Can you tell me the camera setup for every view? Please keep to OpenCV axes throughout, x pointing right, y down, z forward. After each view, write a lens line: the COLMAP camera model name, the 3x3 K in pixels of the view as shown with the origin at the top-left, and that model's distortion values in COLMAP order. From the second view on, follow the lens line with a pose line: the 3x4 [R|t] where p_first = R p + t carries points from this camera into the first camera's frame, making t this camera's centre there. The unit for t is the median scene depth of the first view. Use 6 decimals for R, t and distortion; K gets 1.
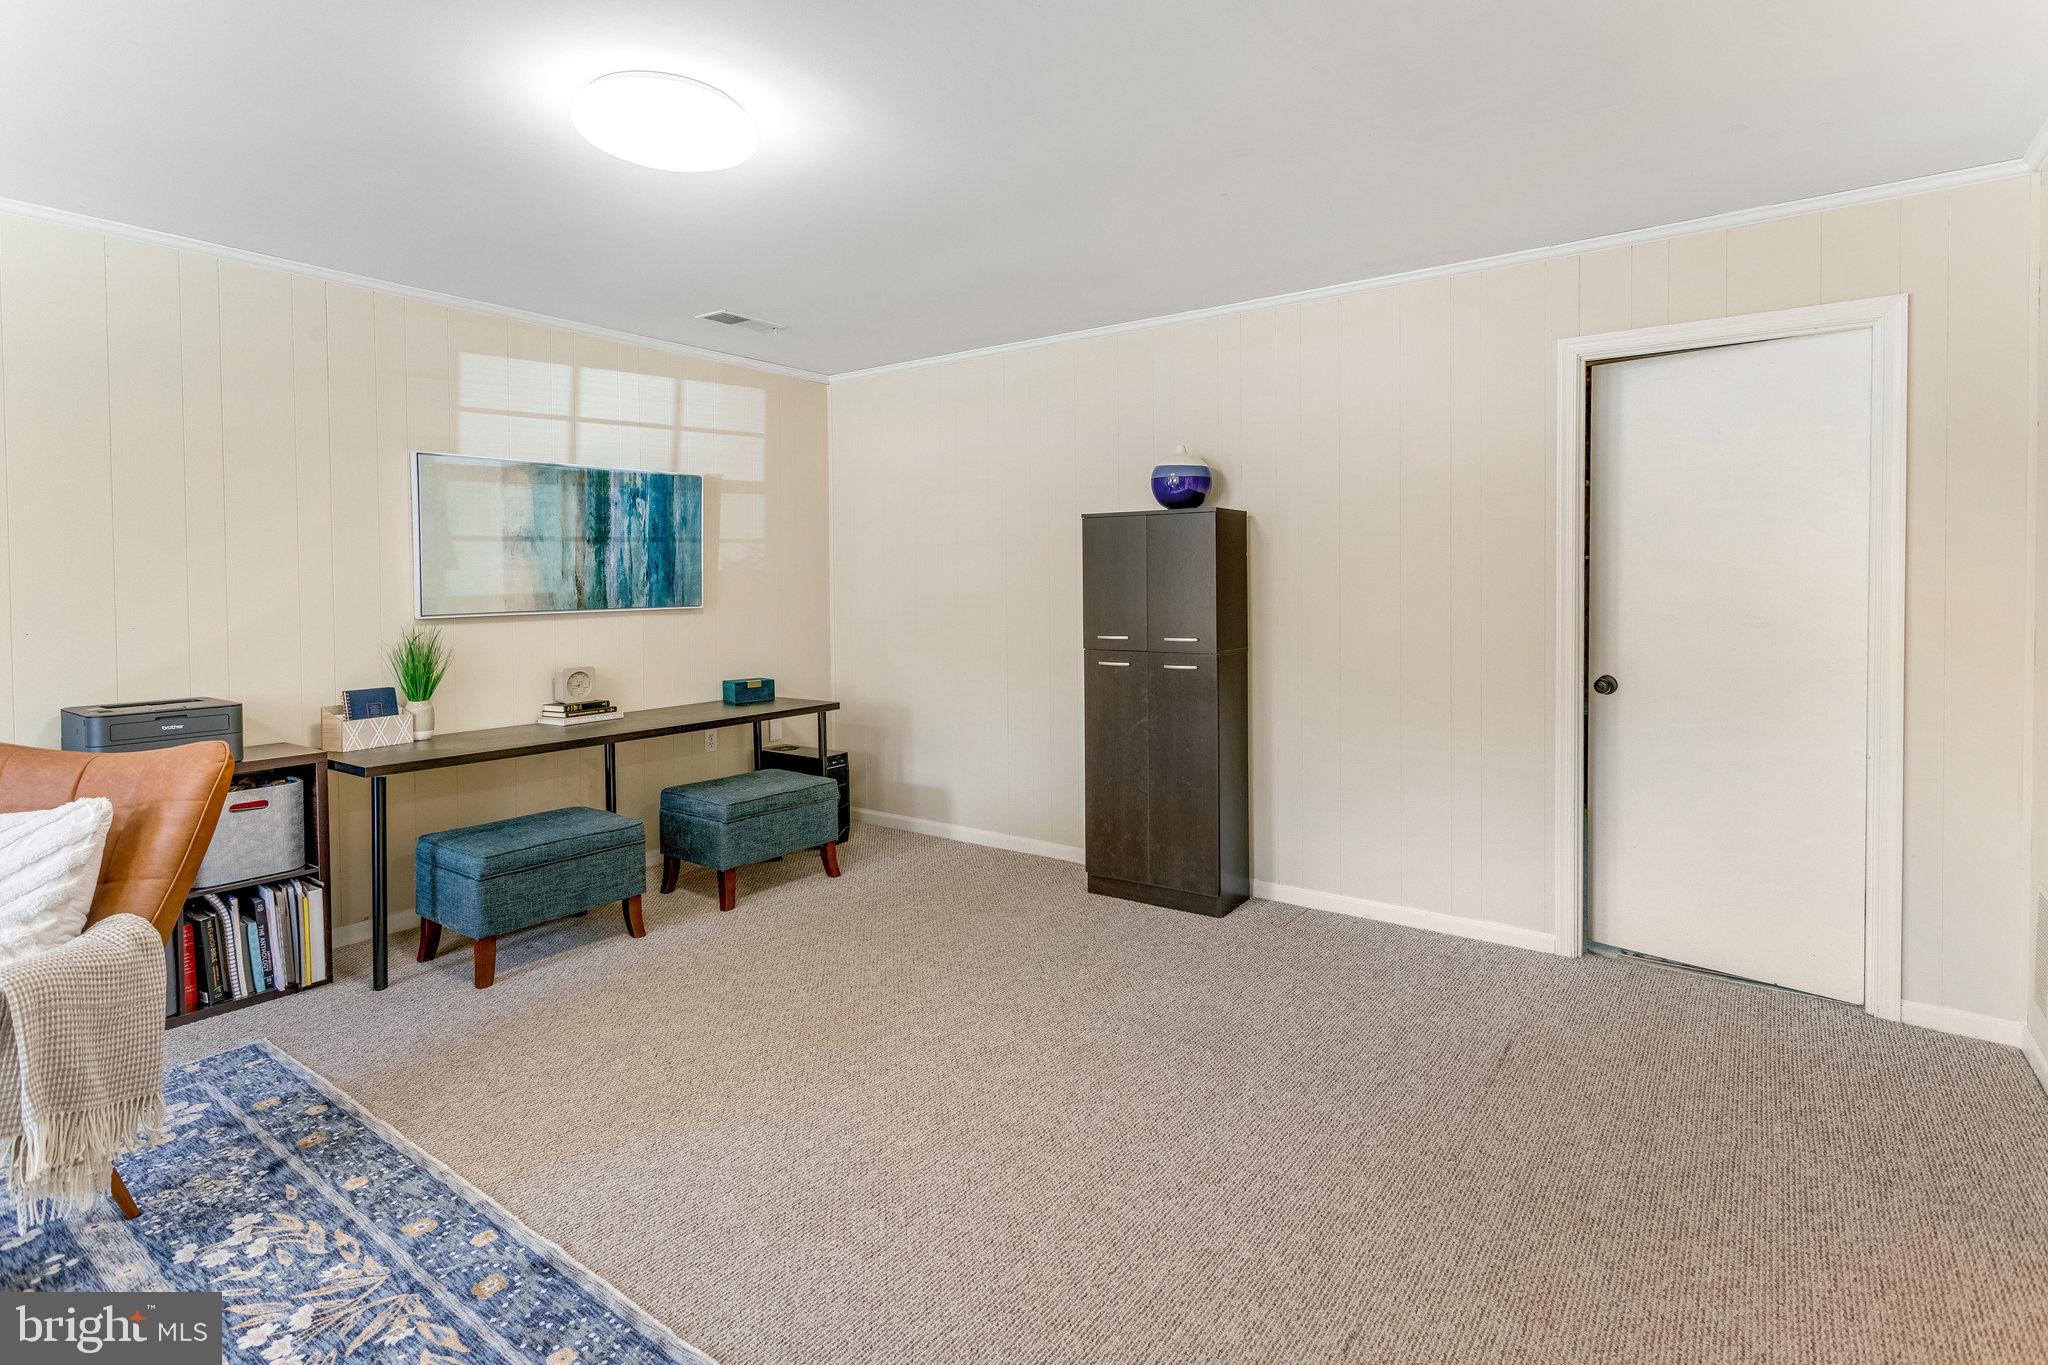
lens RADIAL K [[1015.7, 0, 1057.3], [0, 1015.7, 596.3], [0, 0, 1]] dist [0.001564, 0.000556]
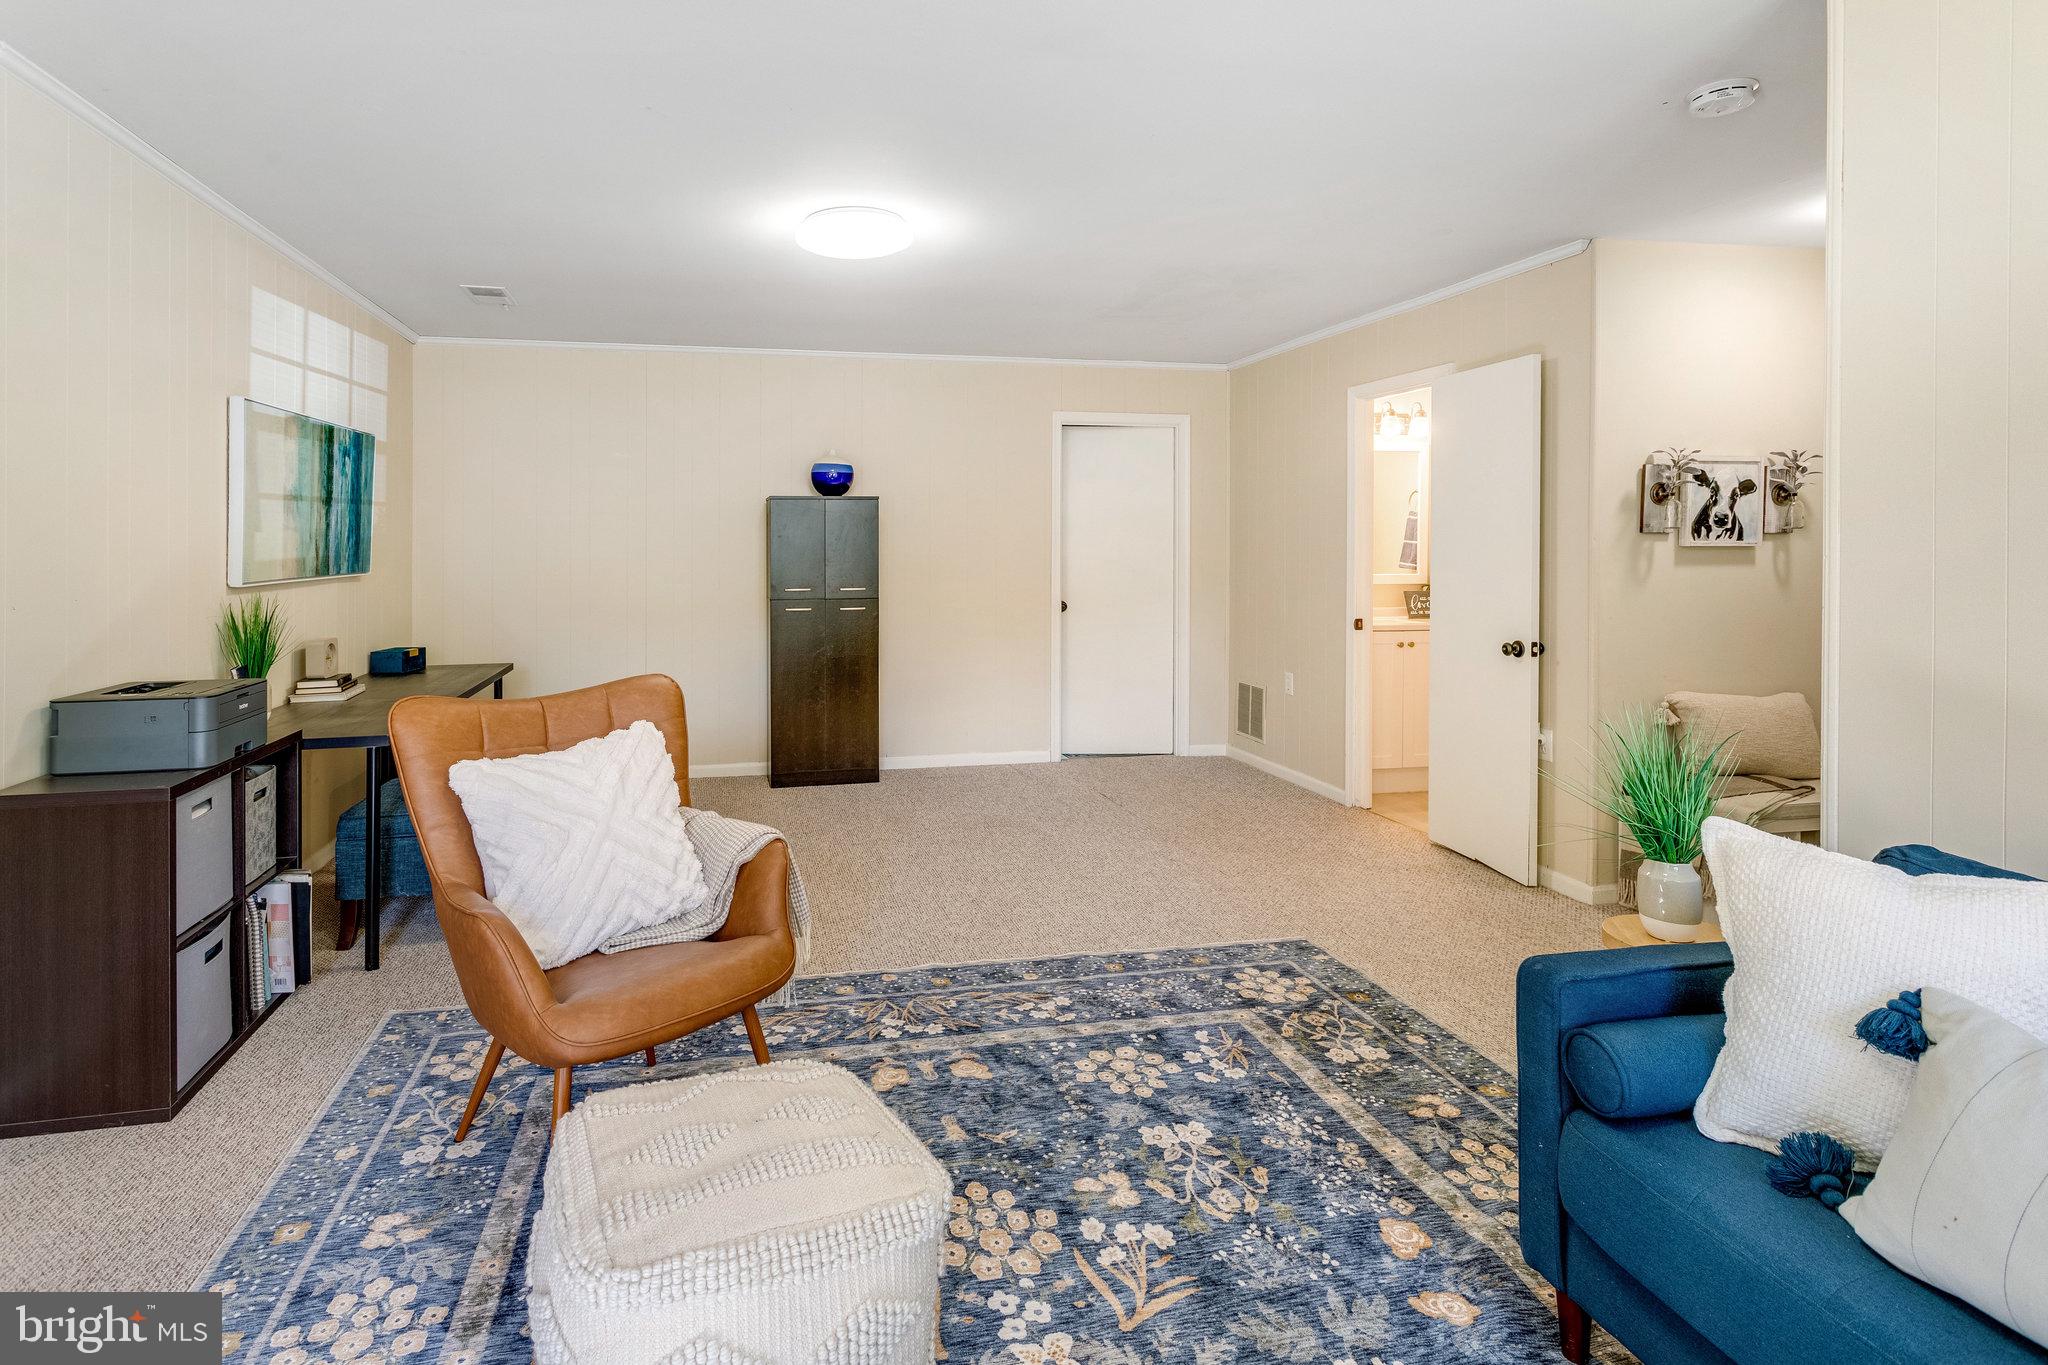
lens RADIAL K [[1022.6, 0, 969.6], [0, 1022.6, 550.0], [0, 0, 1]] dist [0.003512, 0.000853]
pose [[0.660995, 0.002372, 0.750387, -0.799362], [0.009687, 0.999885, -0.011694, 0.006006], [-0.750328, 0.014999, 0.660896, -0.052971]]
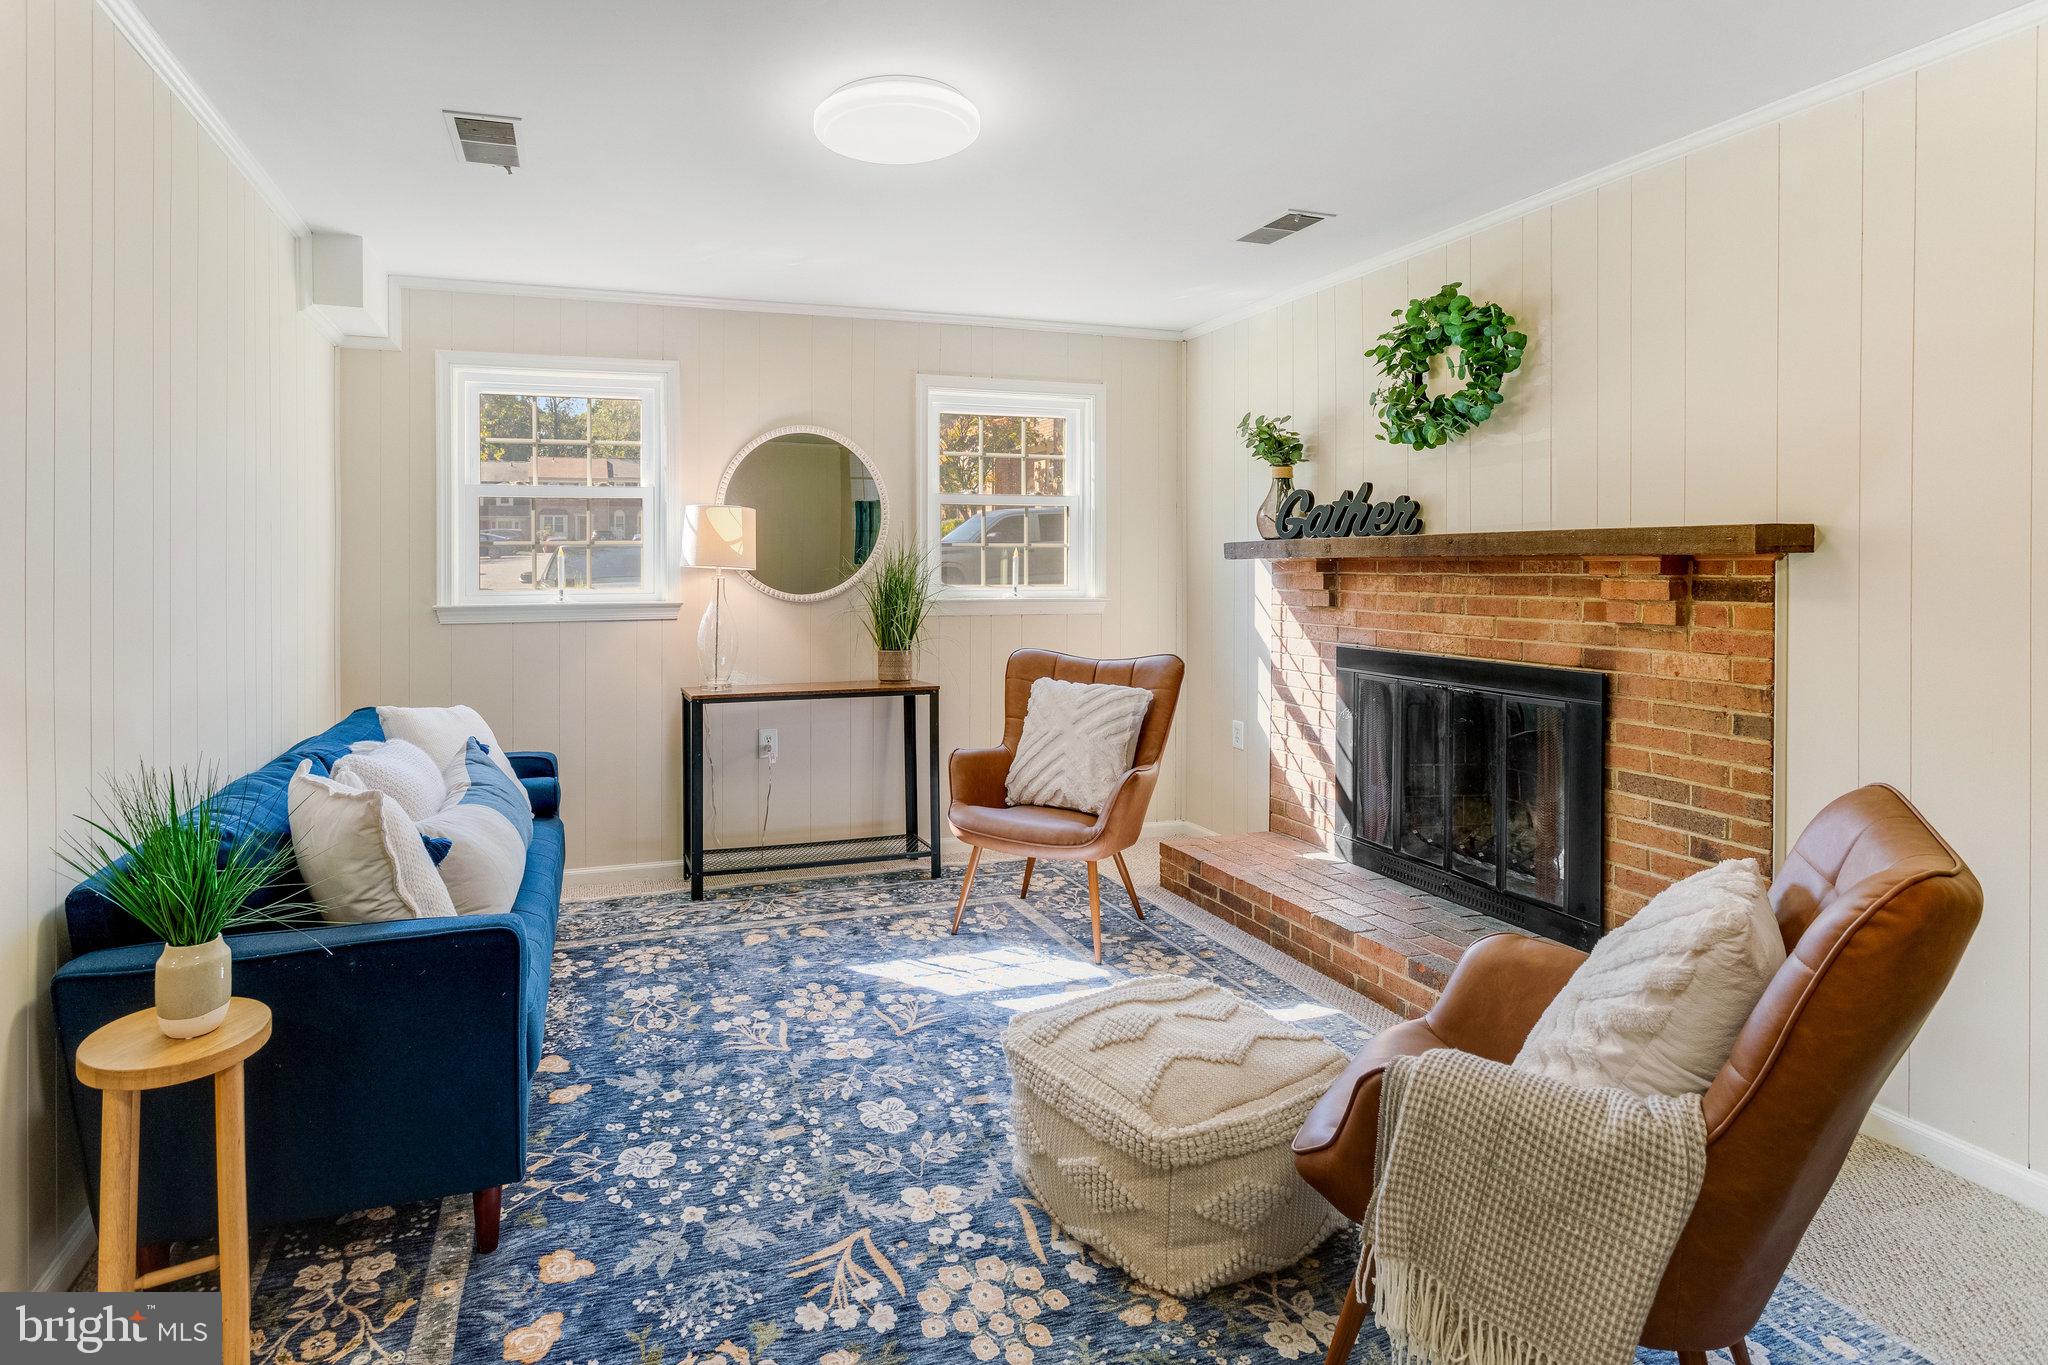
lens RADIAL K [[1059.6, 0, 915.8], [0, 1059.6, 575.6], [0, 0, 1]] dist [-0.000159, 0.000568]
pose [[-0.607760, 0.011863, -0.794032, -0.065793], [-0.010648, 0.999677, 0.023085, -0.004562], [0.794049, 0.022485, -0.607437, 0.495208]]
